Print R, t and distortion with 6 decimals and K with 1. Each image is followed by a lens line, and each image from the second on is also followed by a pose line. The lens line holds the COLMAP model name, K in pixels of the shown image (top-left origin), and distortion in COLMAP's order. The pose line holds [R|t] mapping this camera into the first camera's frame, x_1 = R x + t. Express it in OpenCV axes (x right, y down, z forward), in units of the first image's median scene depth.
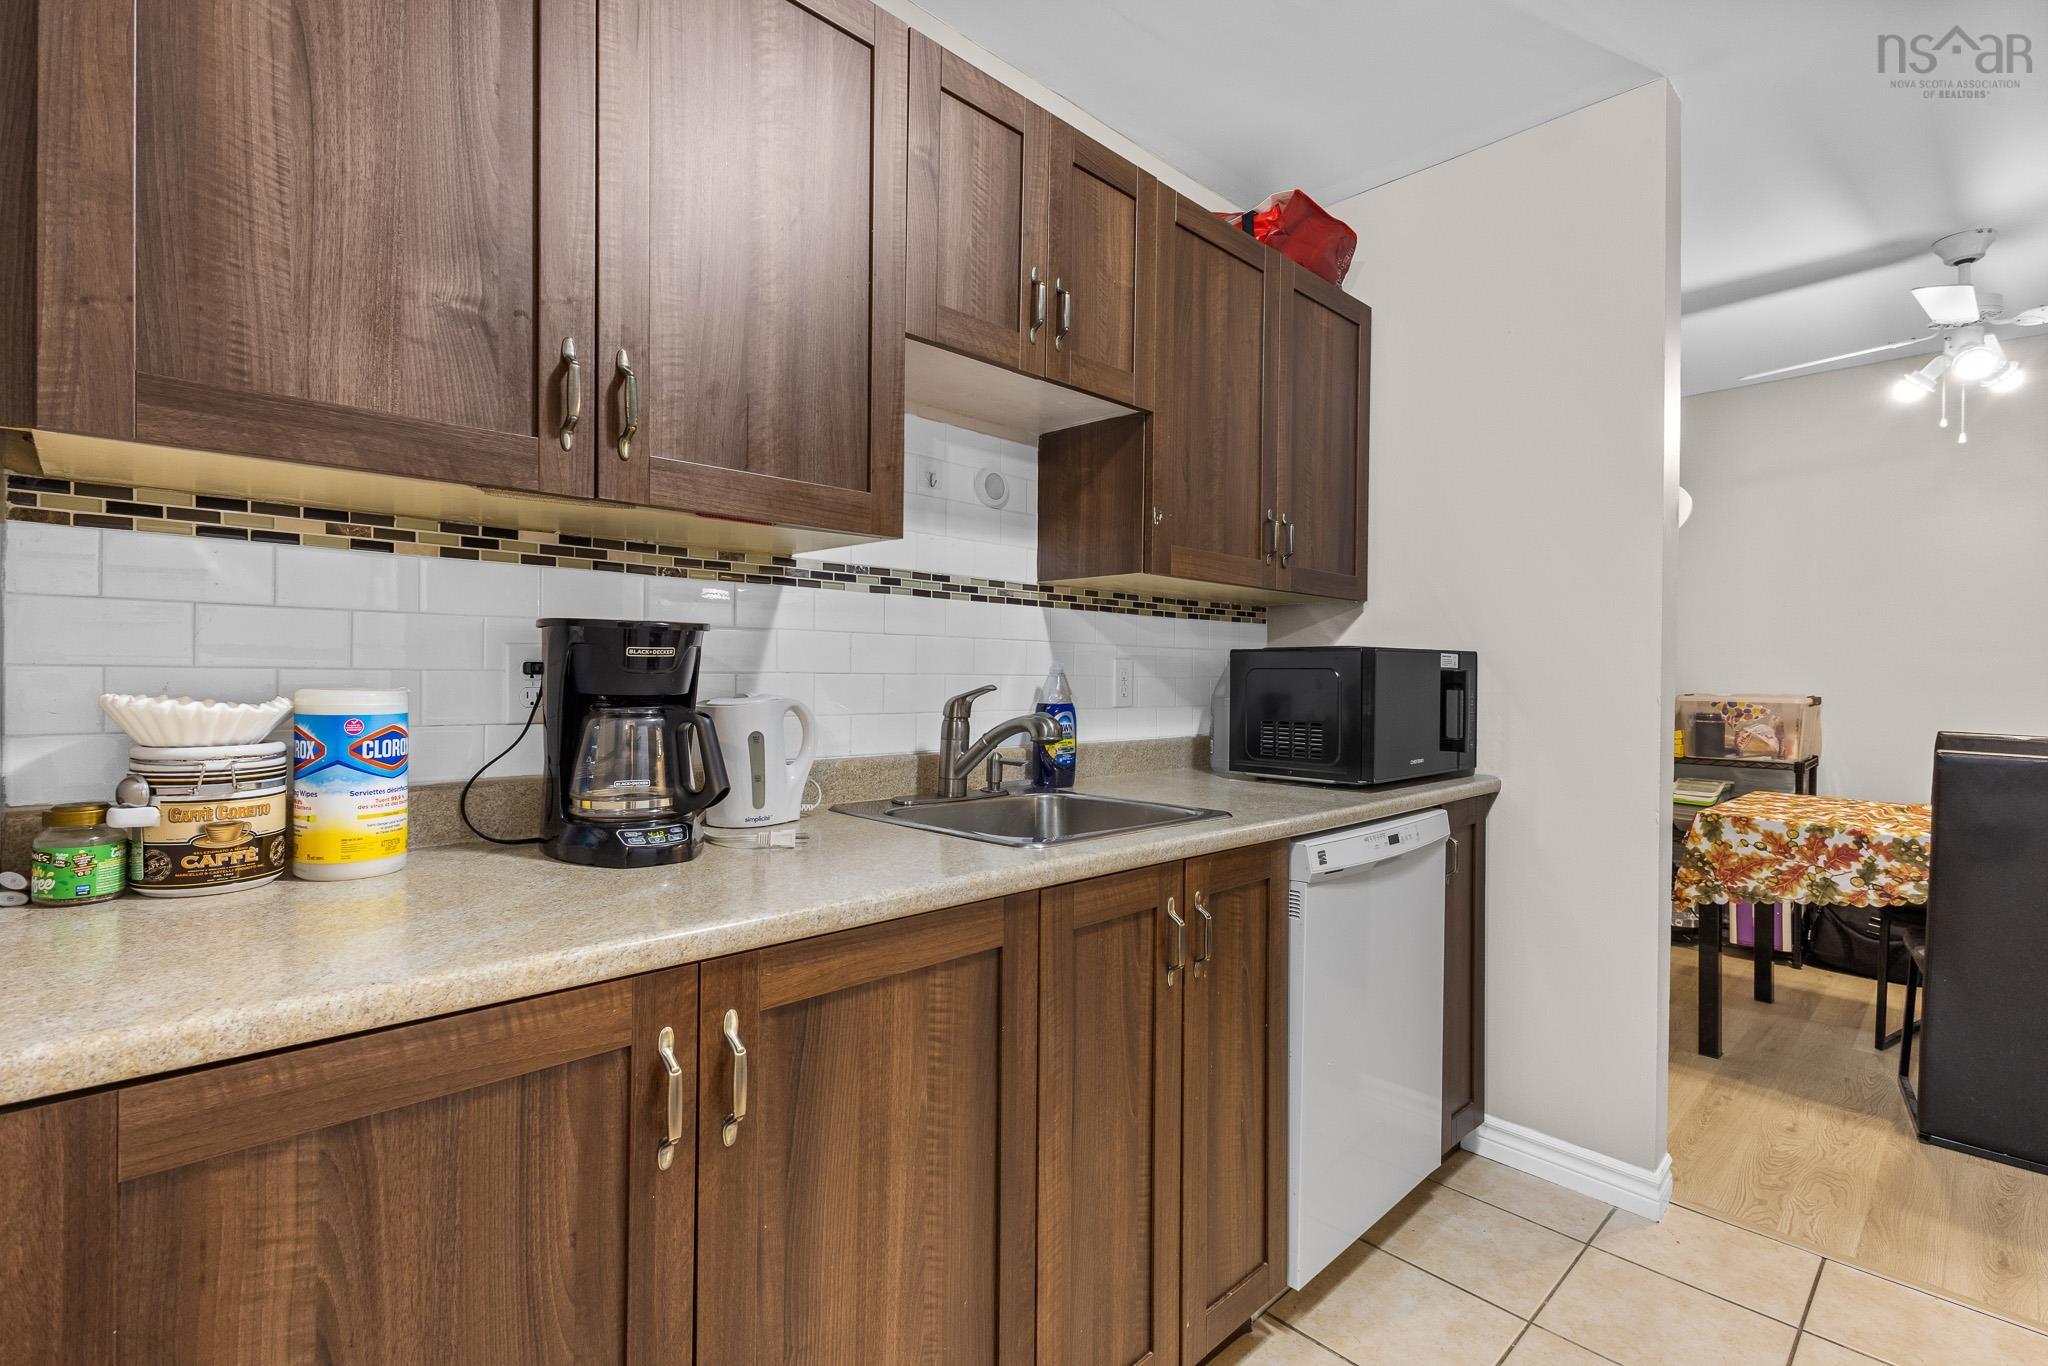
lens RADIAL K [[947.2, 0, 1022.2], [0, 947.2, 678.9], [0, 0, 1]] dist [0.006946, -0.001151]
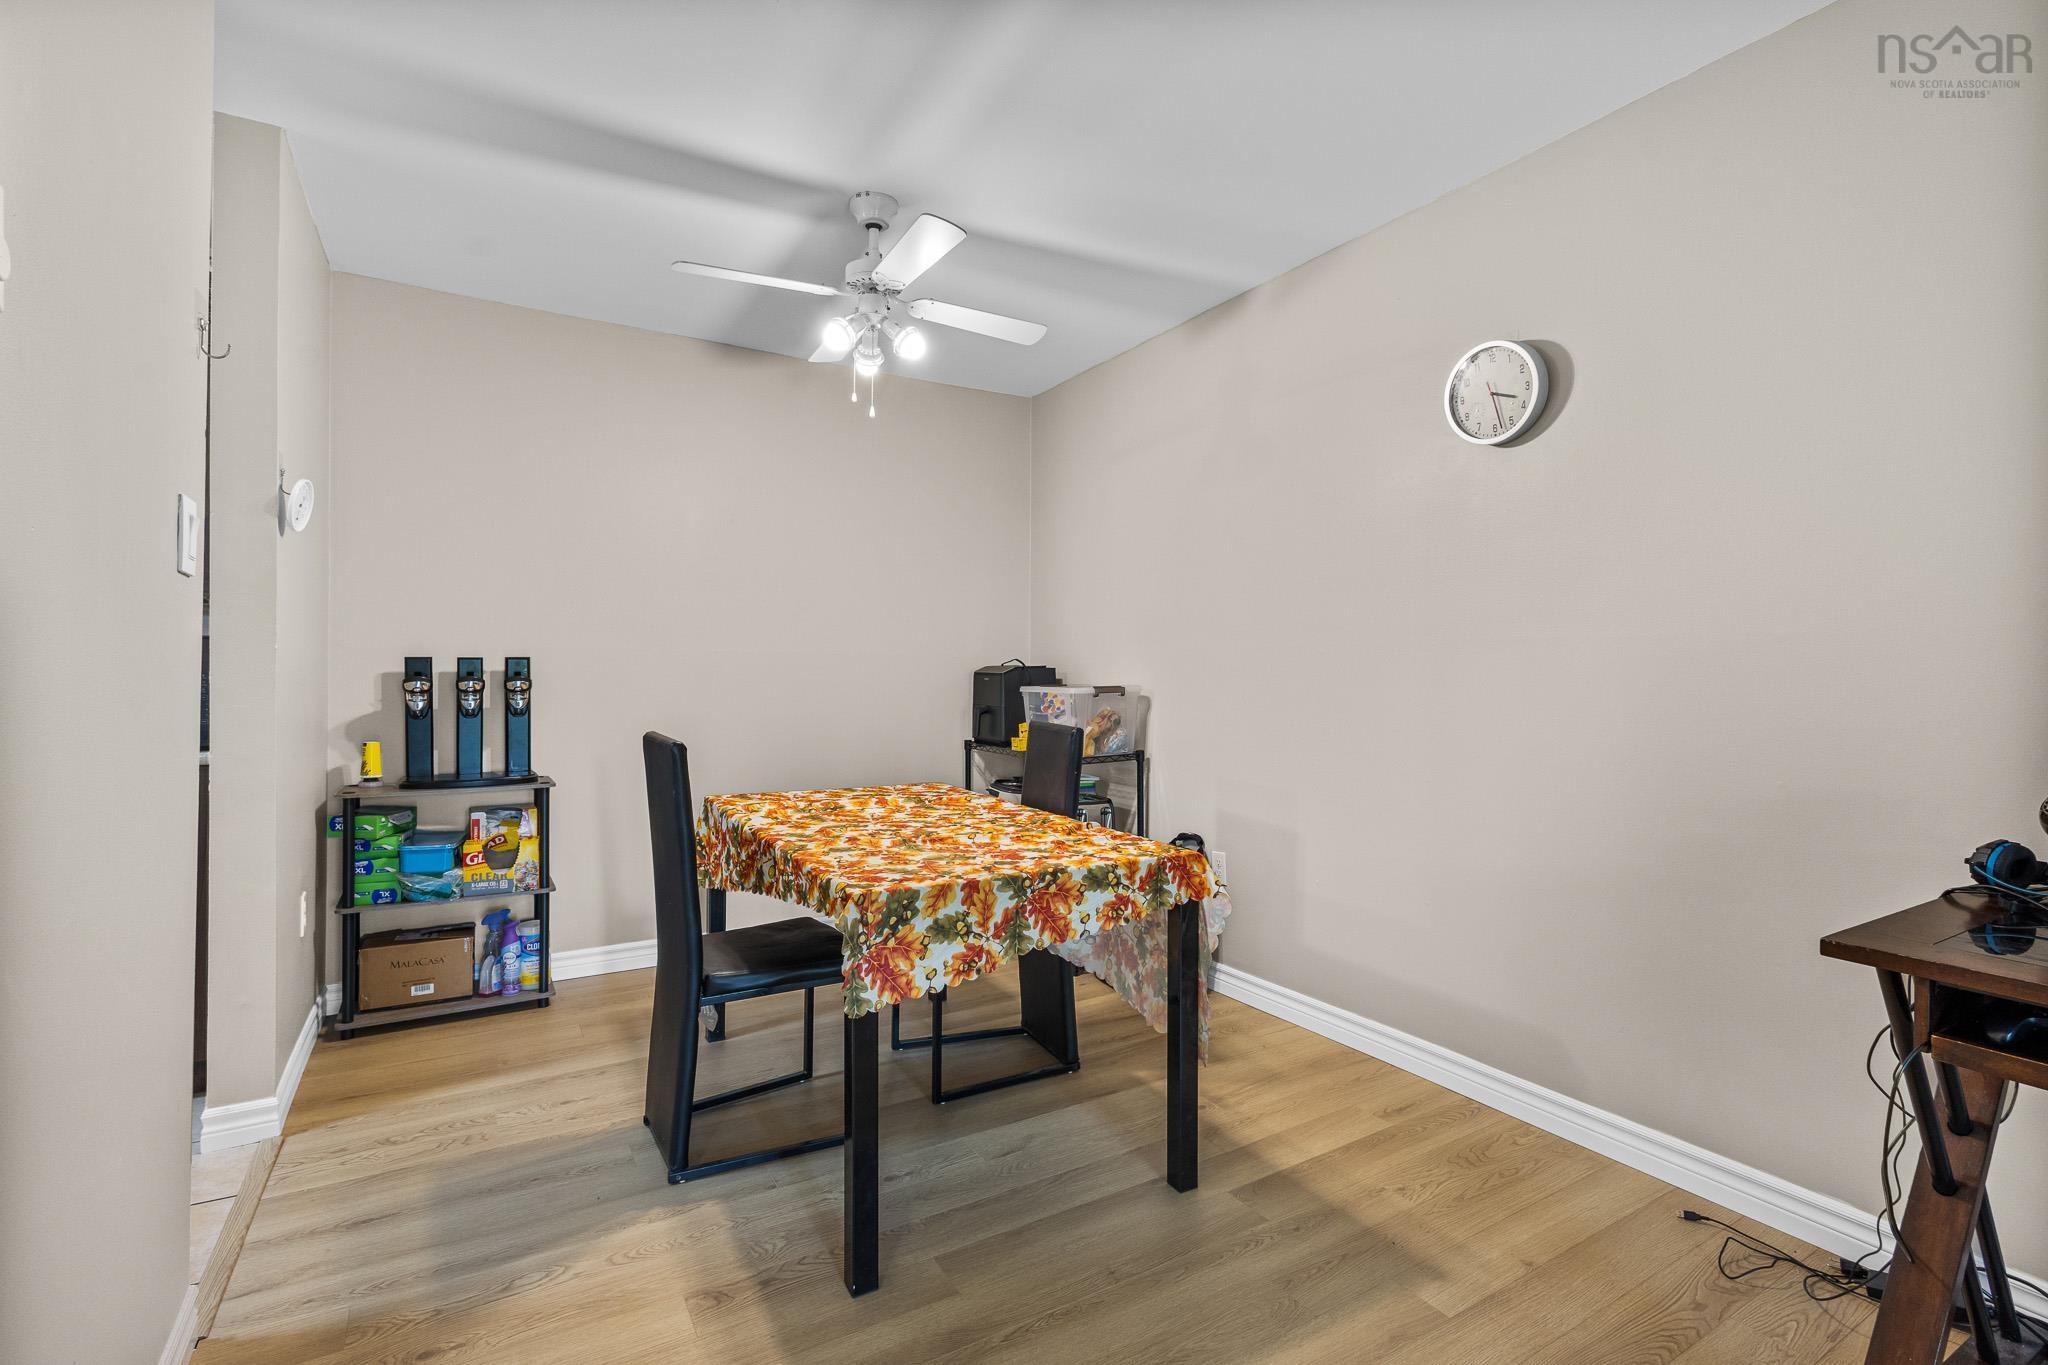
lens RADIAL K [[938.6, 0, 1021.0], [0, 938.6, 678.7], [0, 0, 1]] dist [0.014631, -0.005854]
pose [[0.973683, -0.001028, -0.227904, 2.047947], [-0.000195, 0.999986, -0.005346, 0.033016], [0.227906, 0.005250, 0.973669, 0.168344]]
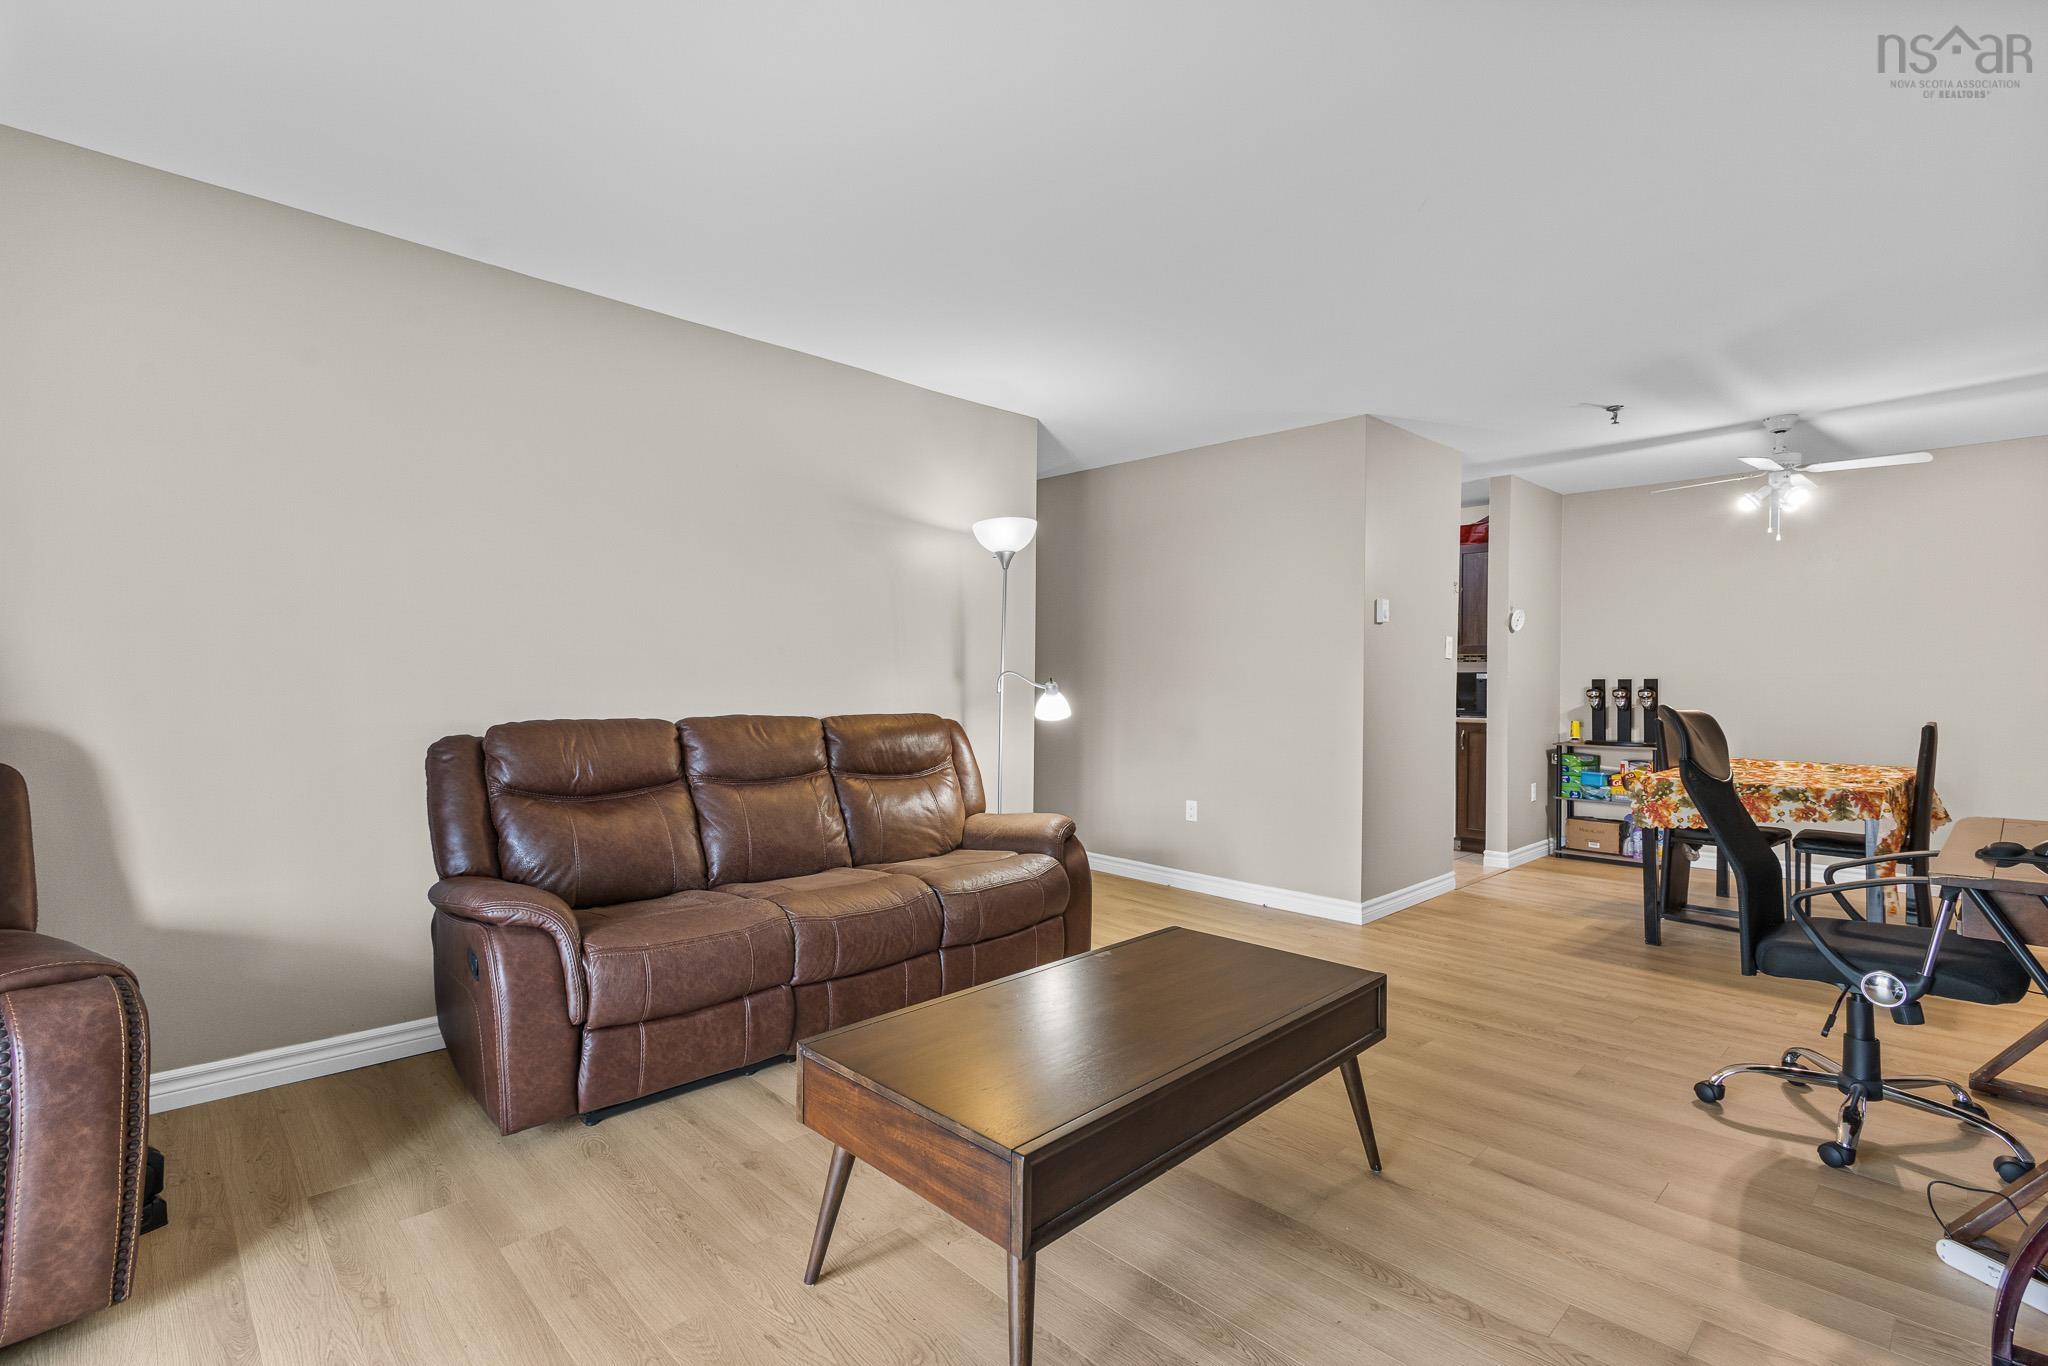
lens RADIAL K [[938.6, 0, 1021.0], [0, 938.6, 679.2], [0, 0, 1]] dist [0.014631, -0.005854]
pose [[-0.004792, -0.008181, -0.999955, 4.006640], [-0.009480, 0.999922, -0.008135, 0.031004], [0.999944, 0.009441, -0.004869, -0.472282]]
